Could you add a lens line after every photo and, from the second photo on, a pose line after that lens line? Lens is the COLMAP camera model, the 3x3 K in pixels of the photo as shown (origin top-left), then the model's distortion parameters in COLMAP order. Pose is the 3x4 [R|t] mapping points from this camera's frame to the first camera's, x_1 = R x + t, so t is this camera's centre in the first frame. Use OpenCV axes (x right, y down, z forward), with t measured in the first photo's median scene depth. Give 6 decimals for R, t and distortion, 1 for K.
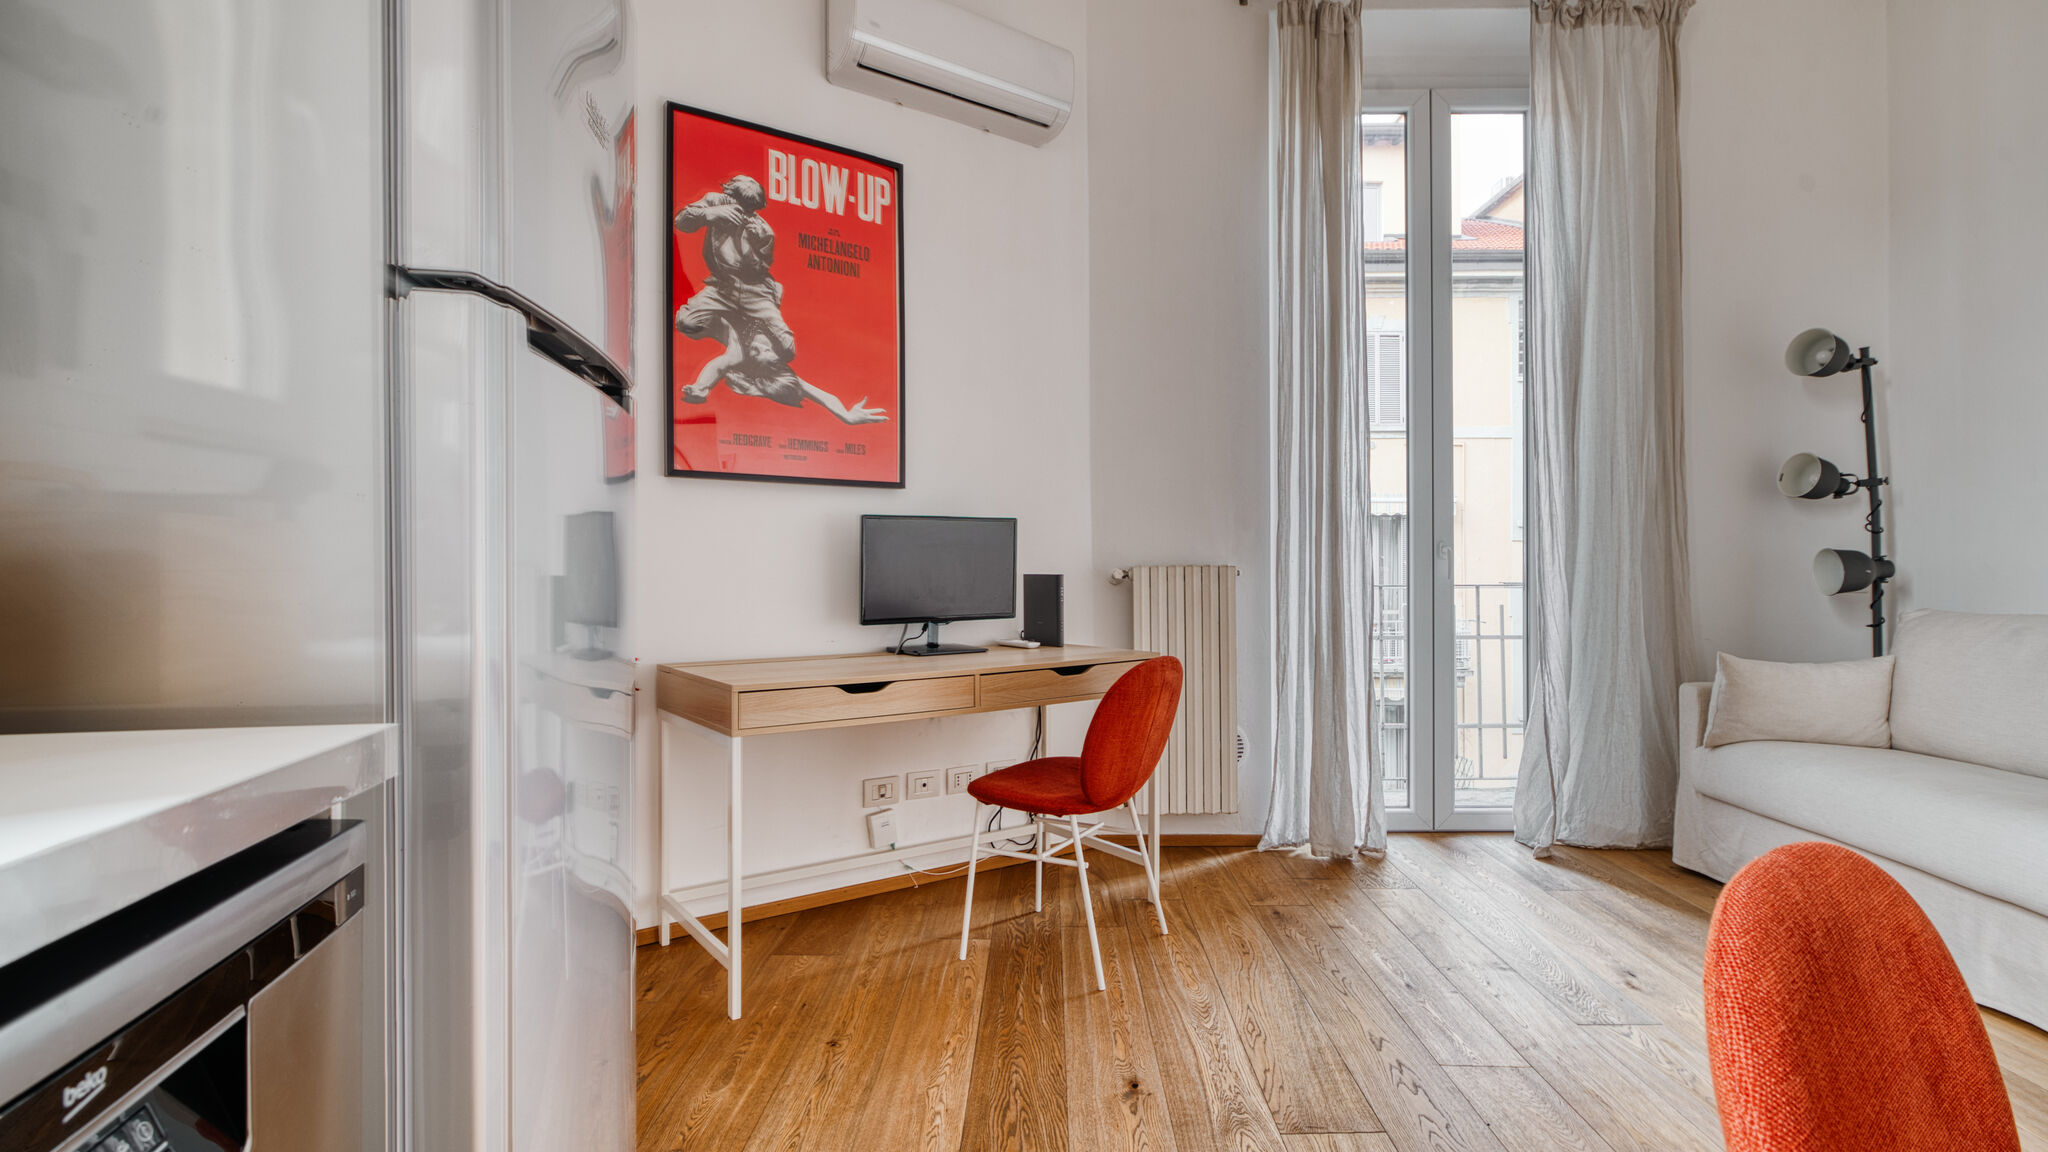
lens RADIAL K [[1073.9, 0, 1025.5], [0, 1073.9, 569.6], [0, 0, 1]] dist [-0.000069, 0.000106]
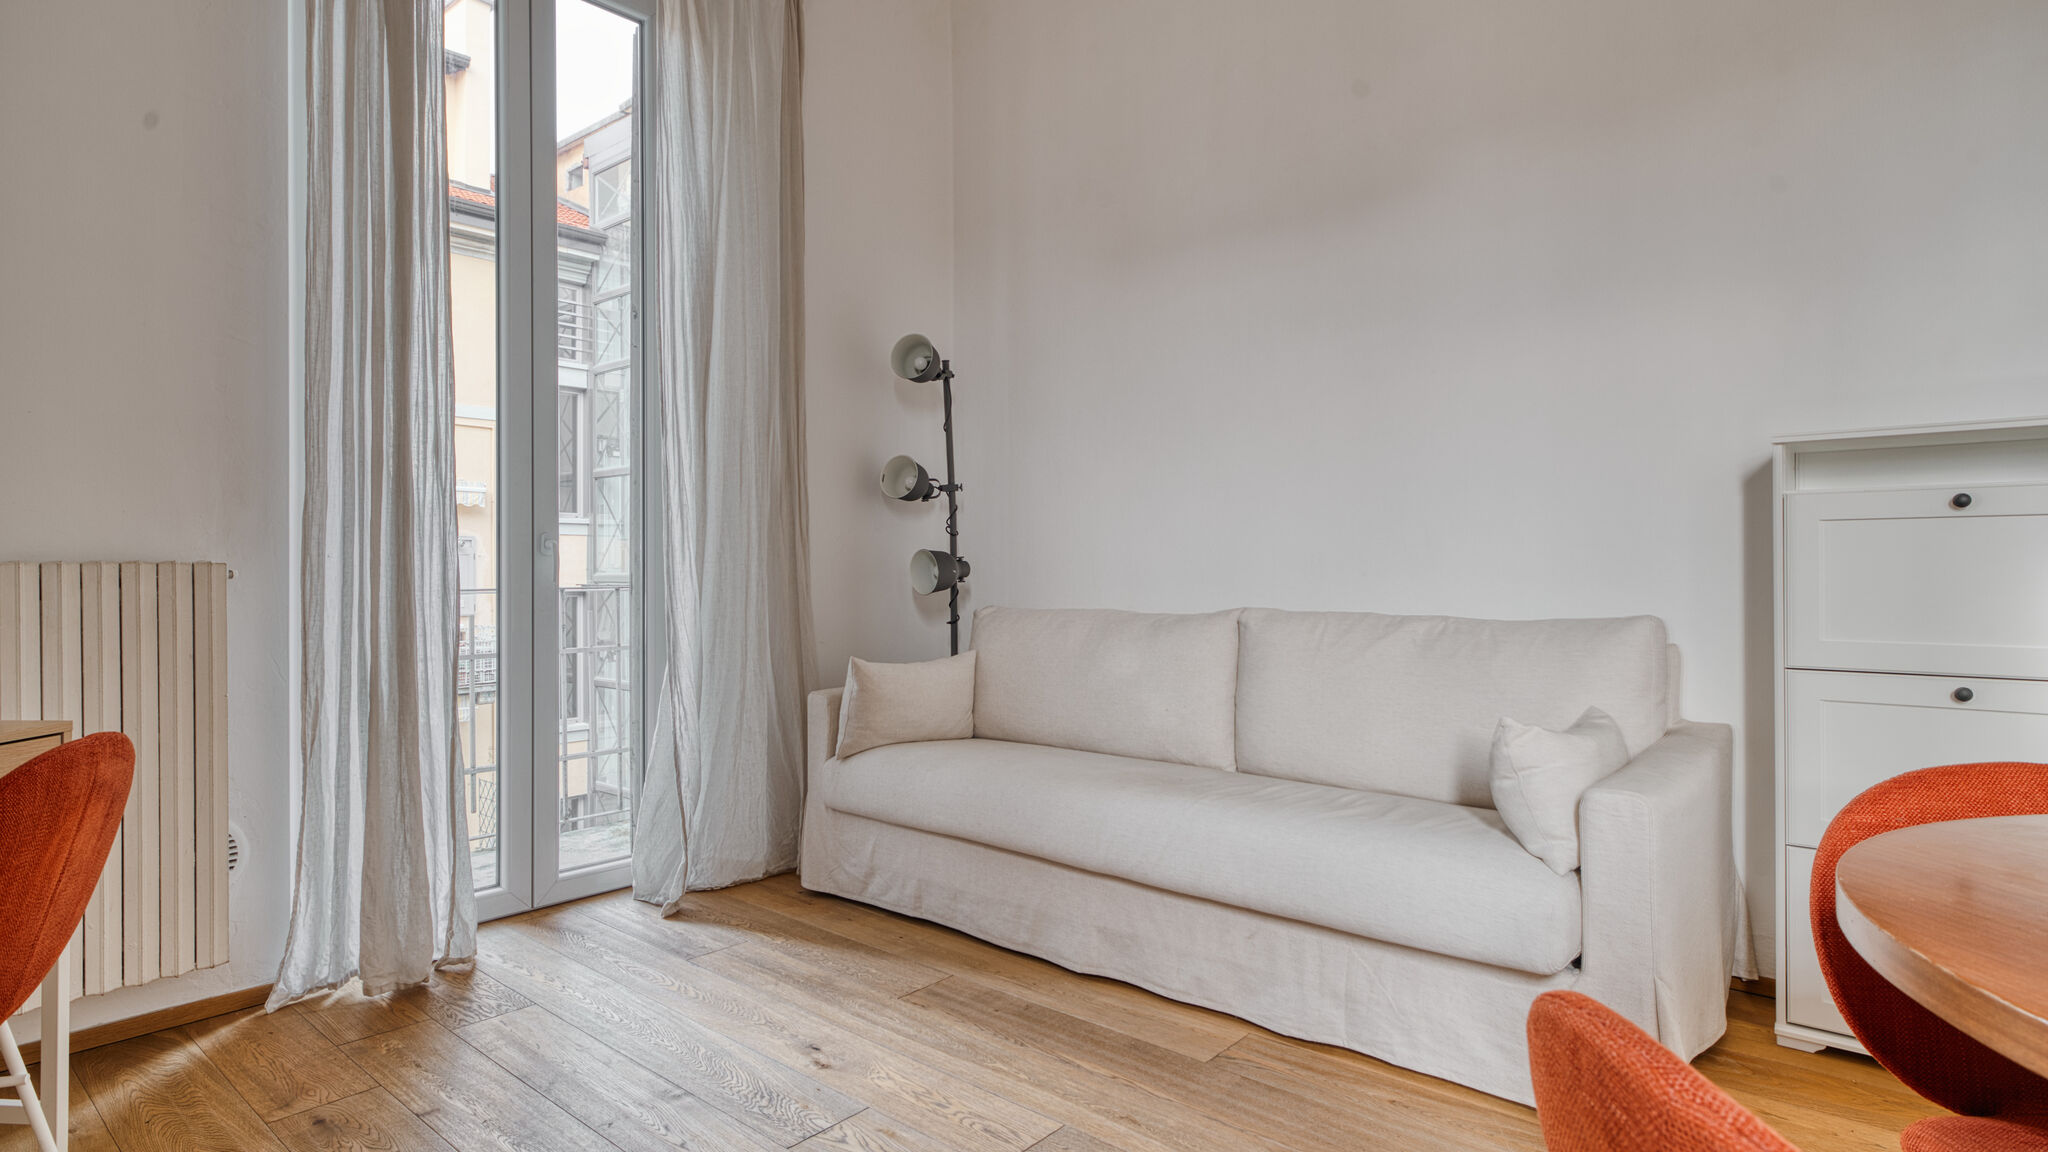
lens RADIAL K [[1084.3, 0, 1025.8], [0, 1084.3, 567.5], [0, 0, 1]] dist [0.007111, -0.000668]
pose [[0.641426, 0.002370, 0.767181, 0.010206], [-0.001743, 0.999997, -0.001631, -0.000777], [-0.767183, -0.000291, 0.641428, 0.249627]]
